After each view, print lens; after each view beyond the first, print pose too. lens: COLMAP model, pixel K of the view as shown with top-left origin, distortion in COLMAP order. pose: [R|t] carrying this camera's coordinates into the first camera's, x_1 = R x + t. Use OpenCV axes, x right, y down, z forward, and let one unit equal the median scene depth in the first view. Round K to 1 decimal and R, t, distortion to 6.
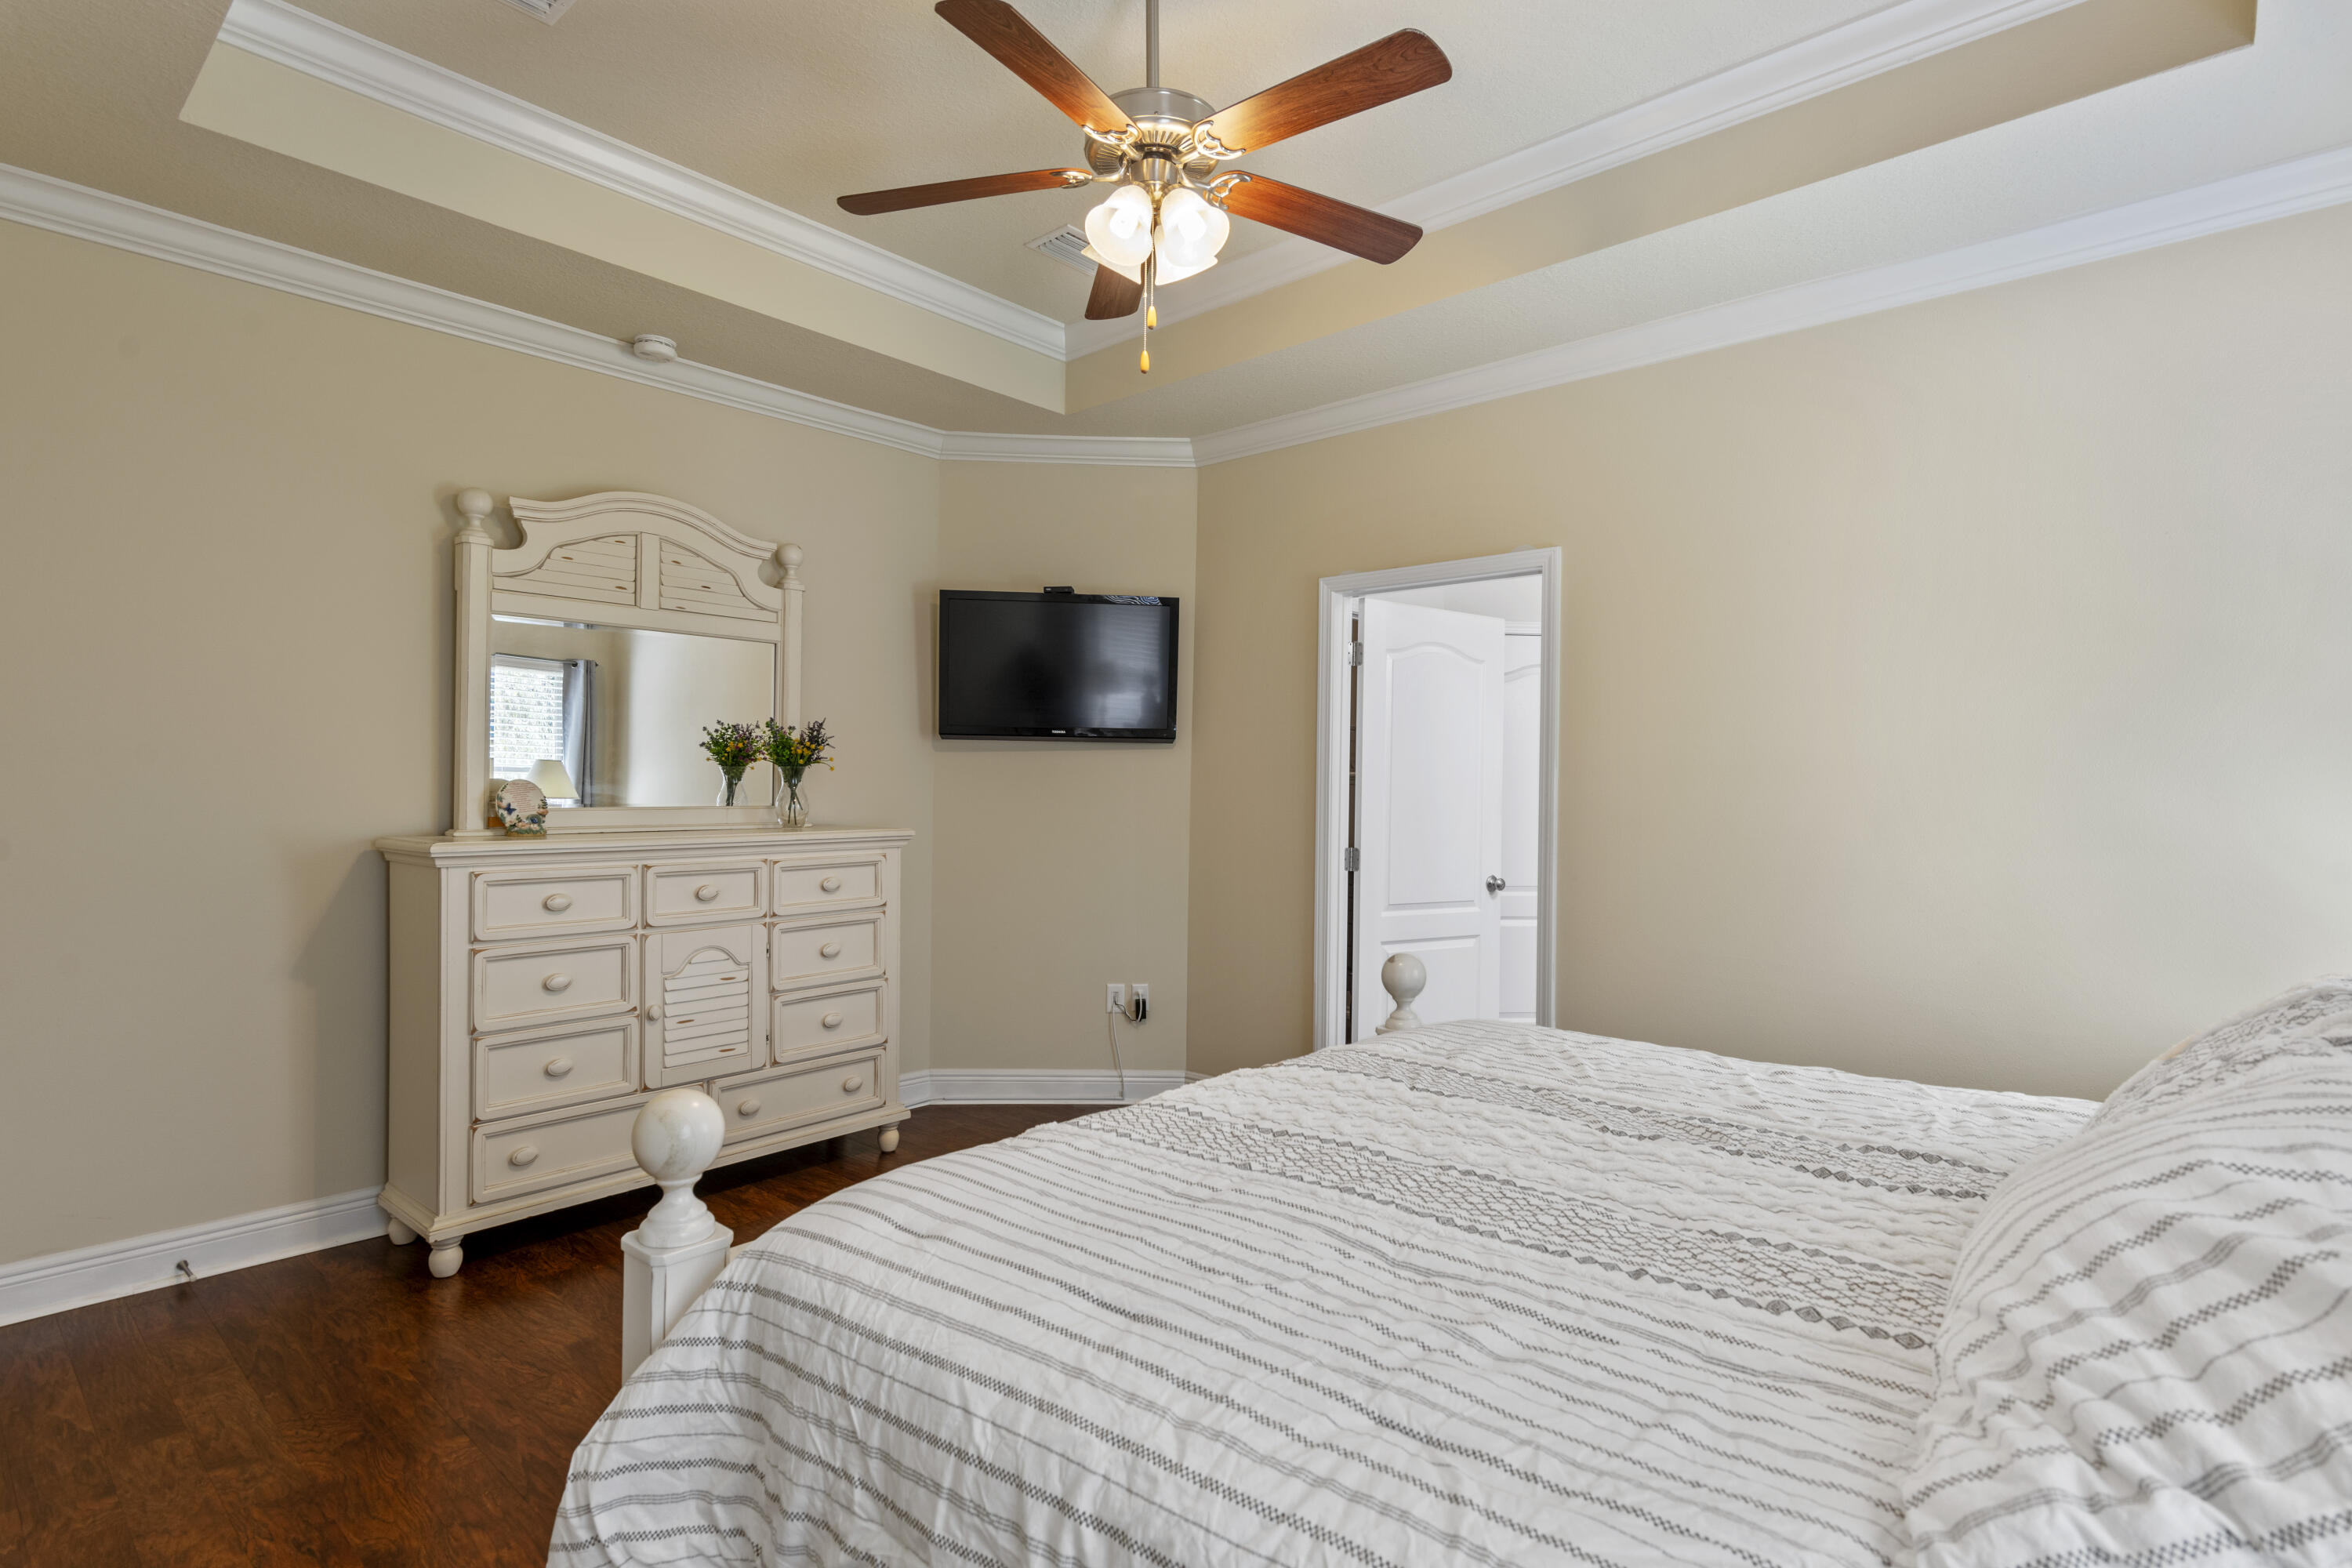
lens RADIAL K [[1182.7, 0, 1177.7], [0, 1182.7, 801.9], [0, 0, 1]] dist [0.002167, 0.000240]
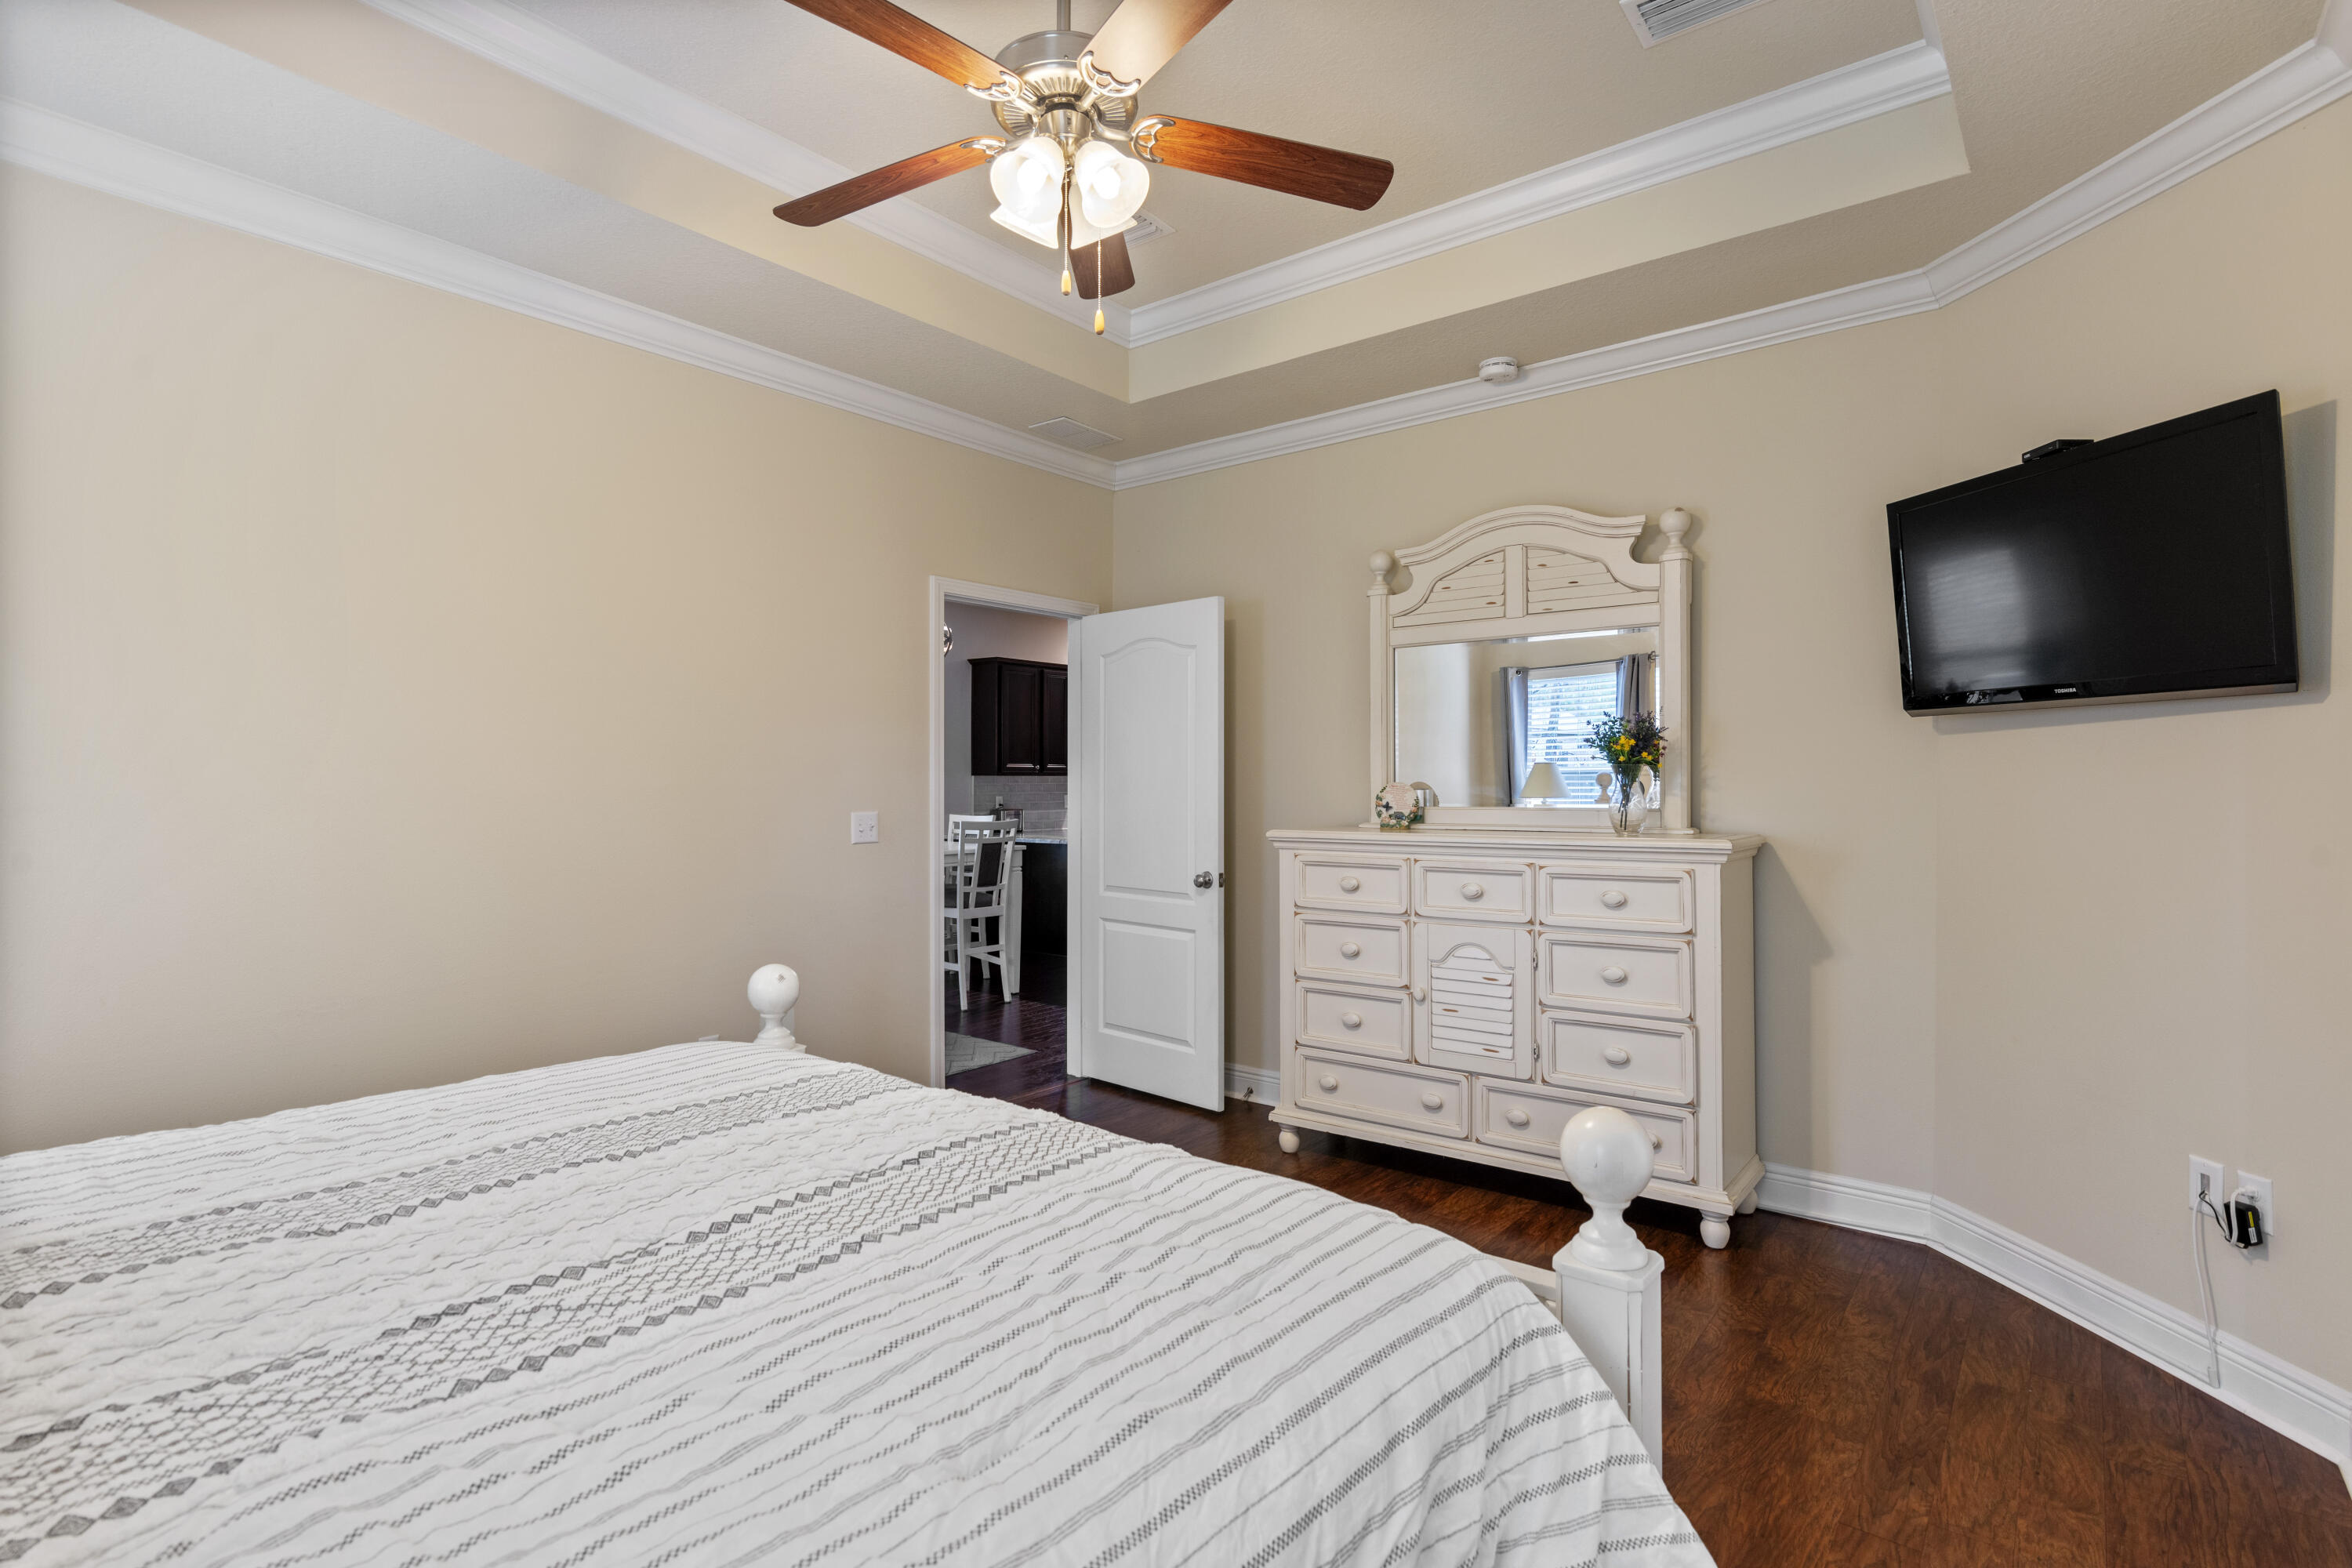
lens RADIAL K [[1150.2, 0, 1171.1], [0, 1150.2, 786.4], [0, 0, 1]] dist [0.002150, -0.000413]
pose [[0.049214, -0.005574, -0.998773, 0.572445], [-0.007442, 0.999955, -0.005948, -0.005783], [0.998761, 0.007726, 0.049170, 0.672964]]
